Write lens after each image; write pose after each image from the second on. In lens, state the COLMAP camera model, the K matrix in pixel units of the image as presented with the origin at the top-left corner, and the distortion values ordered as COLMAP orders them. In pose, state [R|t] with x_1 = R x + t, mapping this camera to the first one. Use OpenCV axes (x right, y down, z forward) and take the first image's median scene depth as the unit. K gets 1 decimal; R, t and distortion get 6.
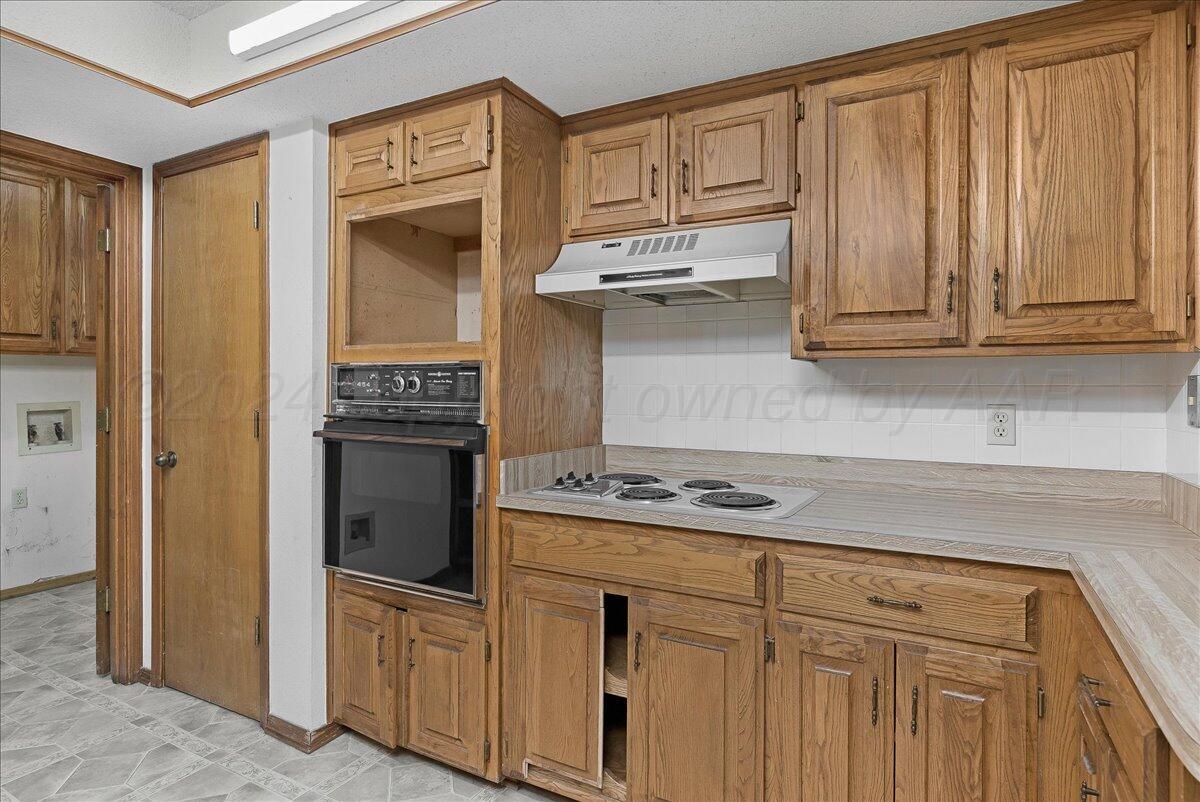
lens RADIAL K [[654.7, 0, 611.3], [0, 654.7, 393.7], [0, 0, 1]] dist [-0.007294, -0.001109]
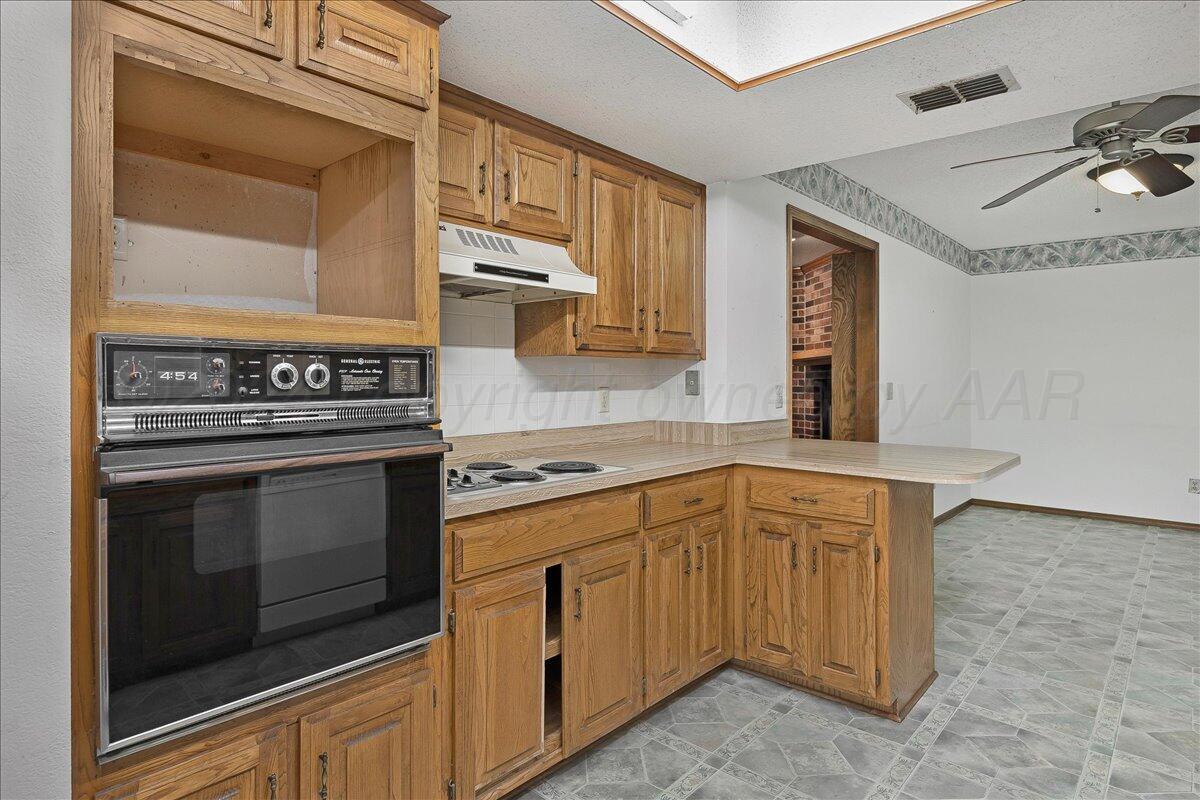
lens RADIAL K [[654.7, 0, 594.3], [0, 654.7, 395.5], [0, 0, 1]] dist [-0.007294, -0.001109]
pose [[0.235858, -0.032308, 0.971250, -0.908292], [0.011184, 0.999471, 0.030531, -0.011541], [-0.971723, 0.003661, 0.236095, 0.585634]]
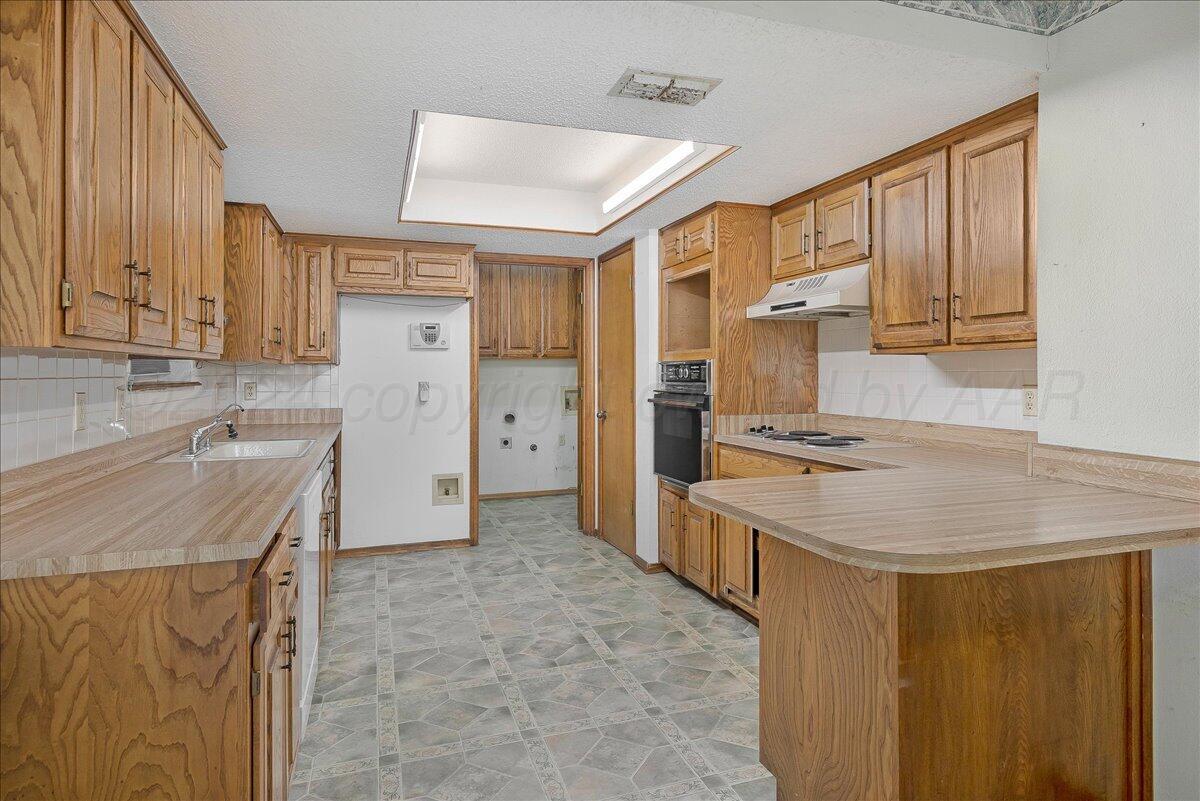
lens RADIAL K [[654.7, 0, 597.1], [0, 654.7, 377.5], [0, 0, 1]] dist [-0.007294, -0.001109]
pose [[0.733545, -0.003174, -0.679634, 0.779596], [-0.003163, 0.999962, -0.008083, 0.013724], [0.679634, 0.008079, 0.733507, -0.510351]]
